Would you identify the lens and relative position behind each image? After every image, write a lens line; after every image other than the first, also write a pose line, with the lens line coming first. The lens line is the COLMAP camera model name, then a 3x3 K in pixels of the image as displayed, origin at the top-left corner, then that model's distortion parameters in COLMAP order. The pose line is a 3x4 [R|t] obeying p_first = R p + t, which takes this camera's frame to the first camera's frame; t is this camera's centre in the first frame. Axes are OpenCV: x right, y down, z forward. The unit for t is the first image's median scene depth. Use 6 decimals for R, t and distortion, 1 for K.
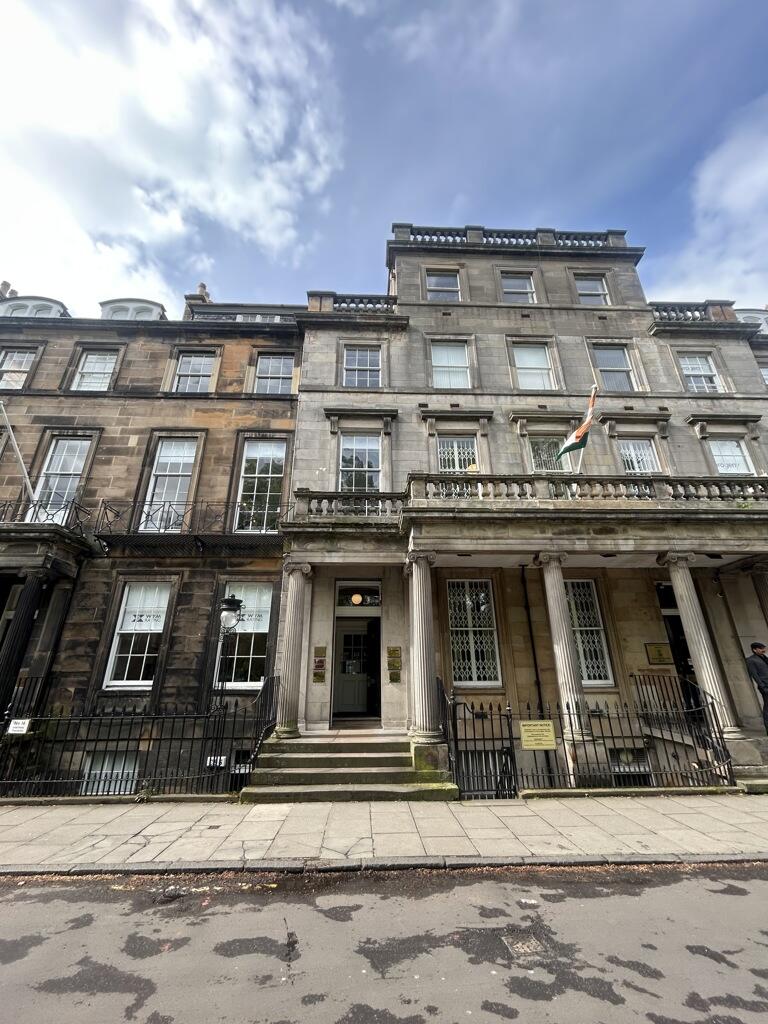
lens RADIAL K [[412.9, 0, 382.9], [0, 412.9, 512.9], [0, 0, 1]] dist [-0.001961, 0.000509]
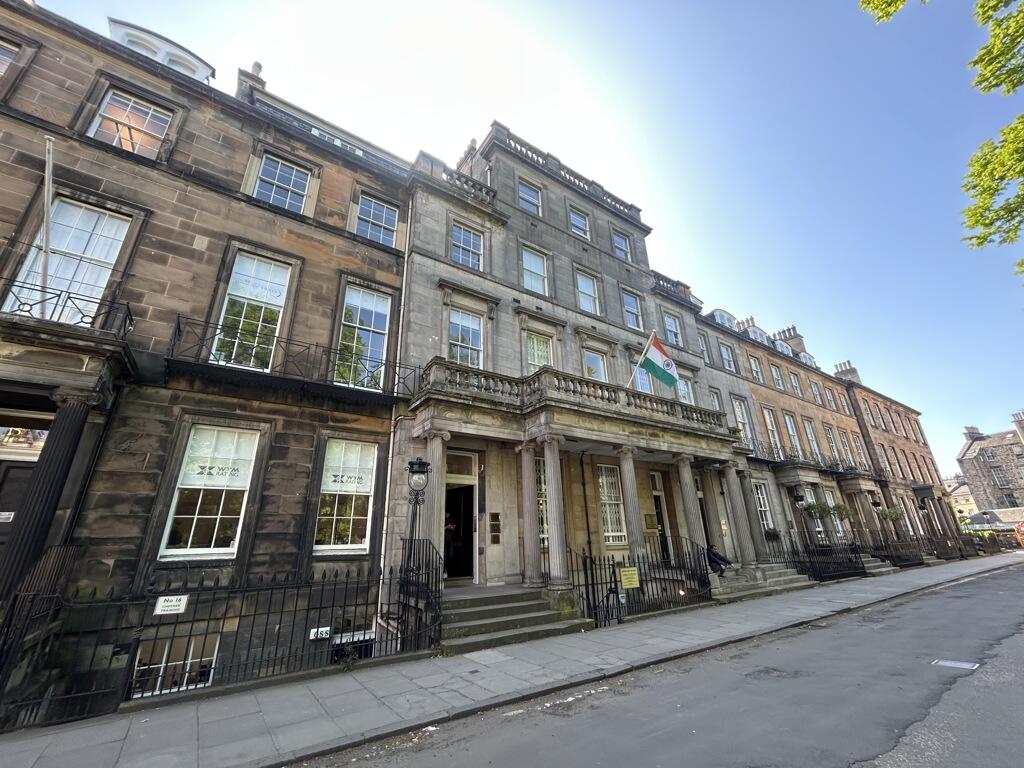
lens RADIAL K [[412.9, 0, 508.8], [0, 412.9, 382.8], [0, 0, 1]] dist [-0.001961, 0.000509]
pose [[0.846604, 0.177590, 0.501720, -0.510240], [-0.181044, 0.982565, -0.042297, 0.014794], [-0.500484, -0.055025, 0.863995, 0.022839]]
